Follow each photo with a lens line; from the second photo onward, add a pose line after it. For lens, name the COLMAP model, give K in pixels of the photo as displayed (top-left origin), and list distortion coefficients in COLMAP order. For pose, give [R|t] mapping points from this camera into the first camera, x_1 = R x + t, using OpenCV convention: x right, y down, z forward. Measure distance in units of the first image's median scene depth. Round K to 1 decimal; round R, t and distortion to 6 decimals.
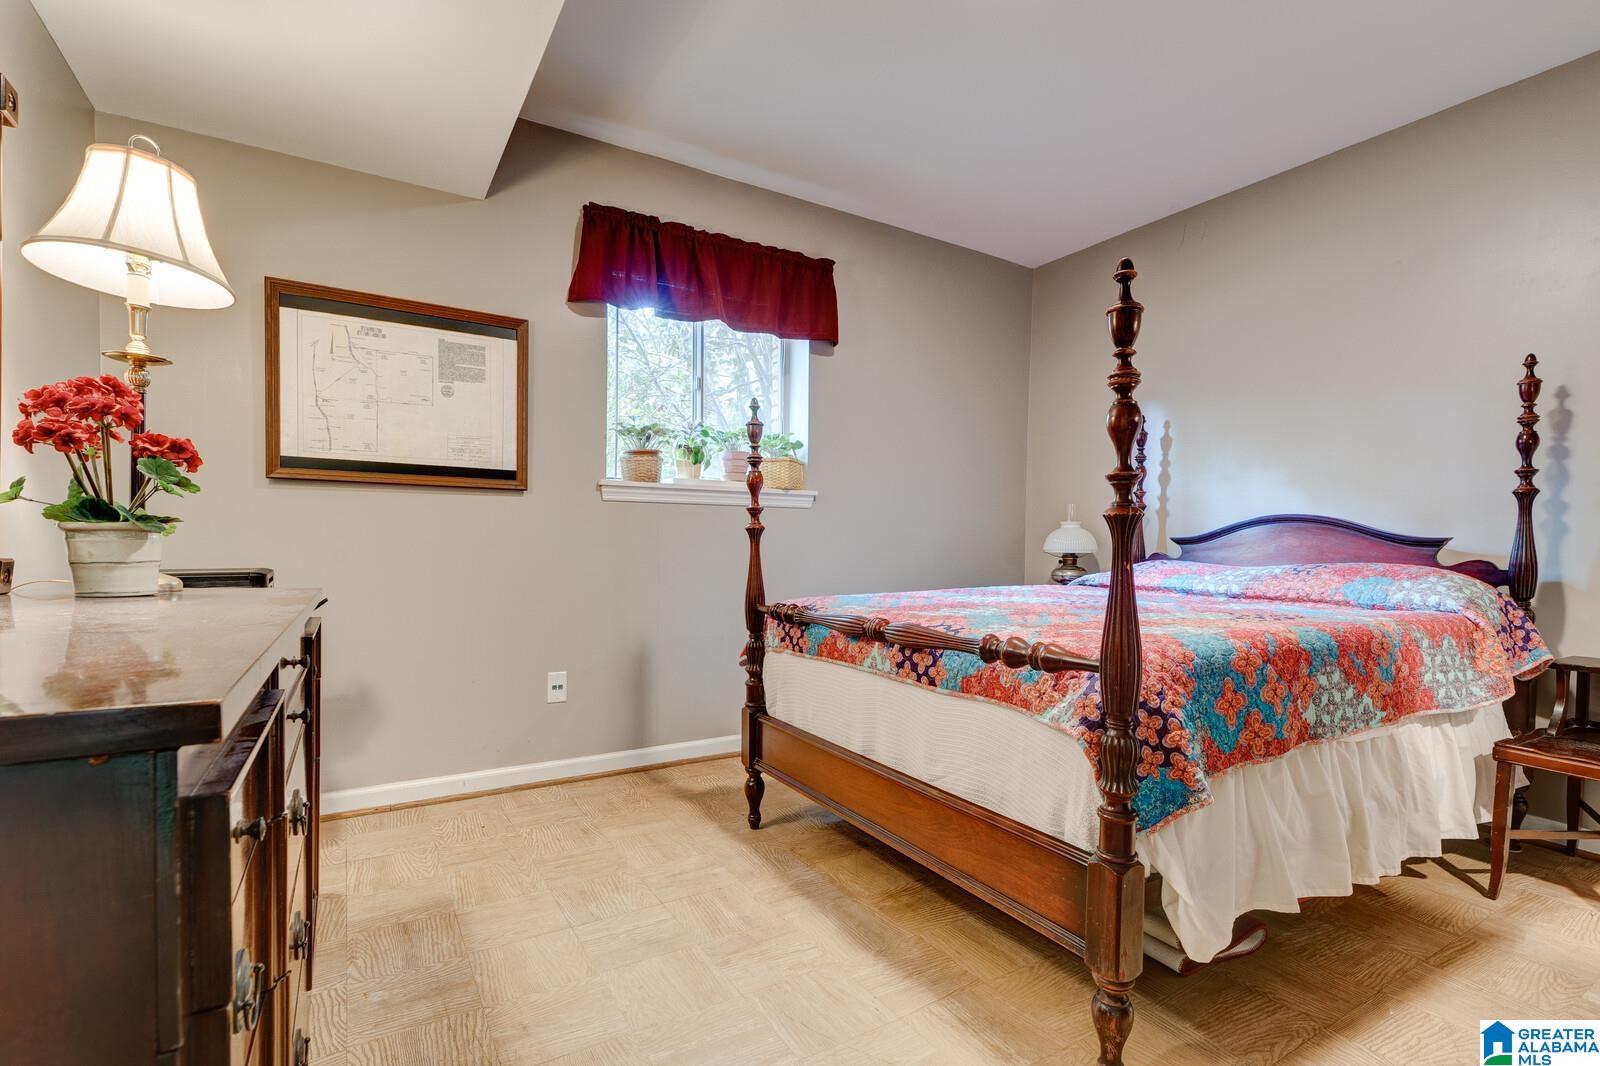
lens RADIAL K [[736.5, 0, 805.1], [0, 736.5, 541.8], [0, 0, 1]] dist [0.001444, 0.000056]
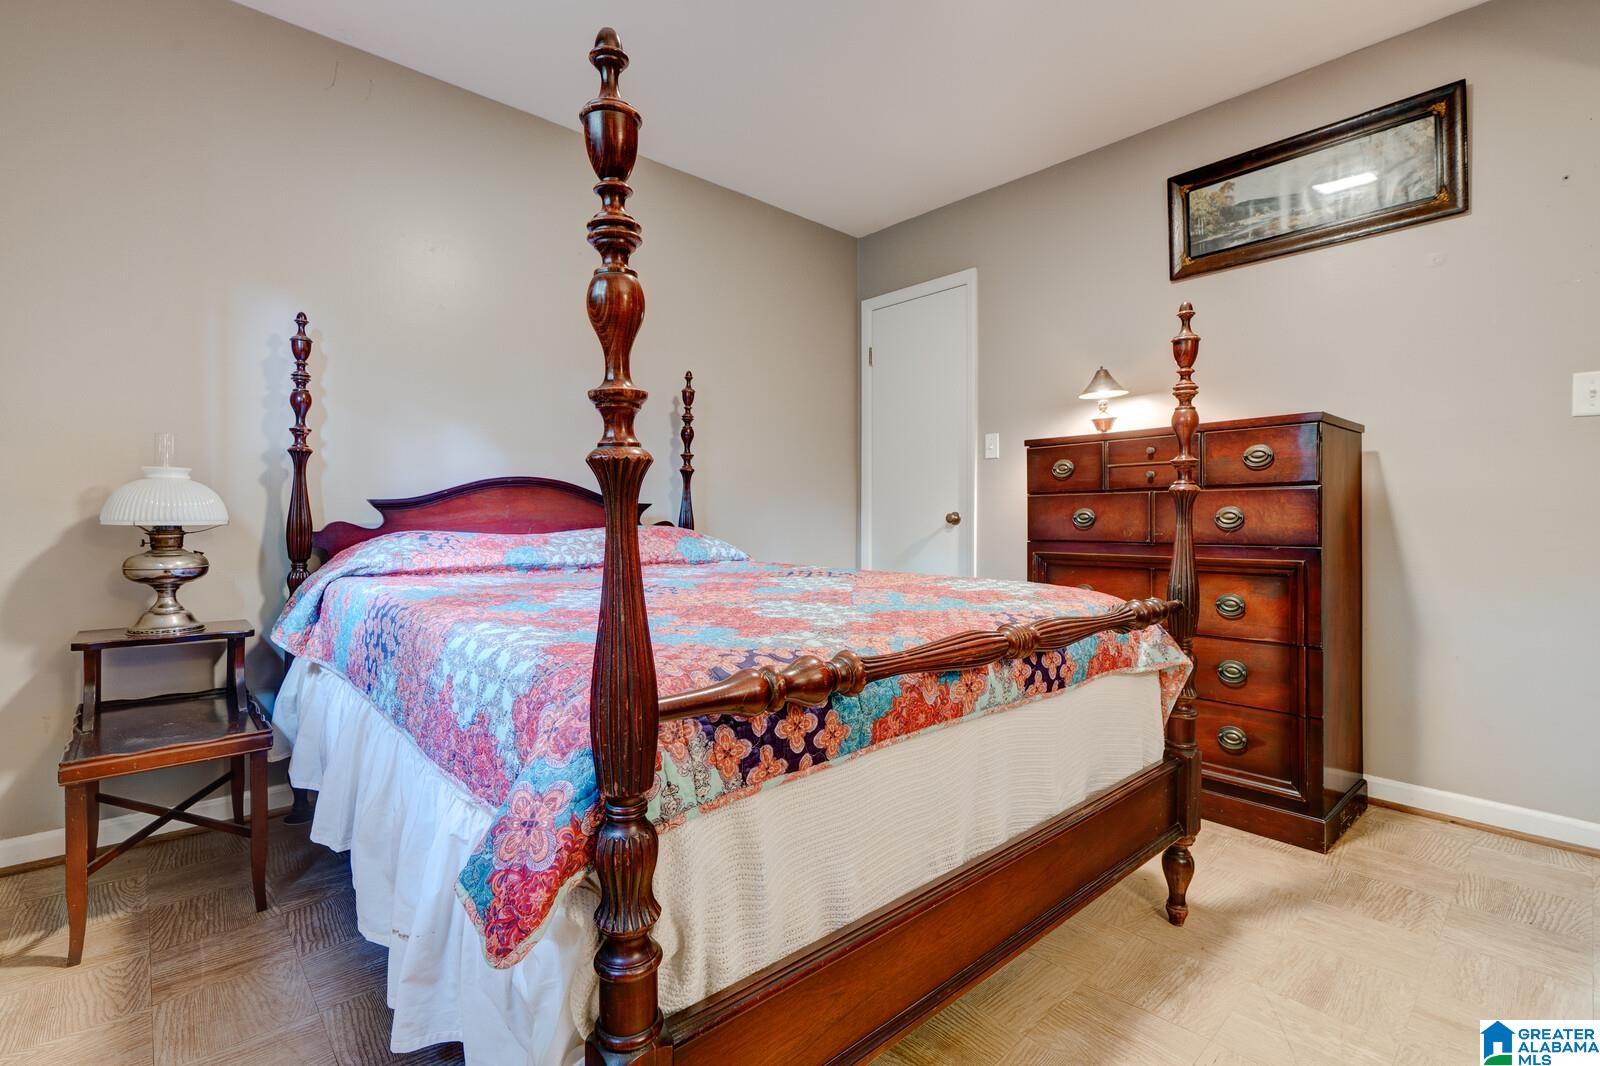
lens RADIAL K [[736.5, 0, 807.1], [0, 736.5, 525.6], [0, 0, 1]] dist [0.001444, 0.000056]
pose [[-0.191854, -0.023076, 0.981152, -0.426754], [-0.005573, 0.999733, 0.022424, 0.001408], [-0.981408, -0.001166, -0.191931, 1.092145]]
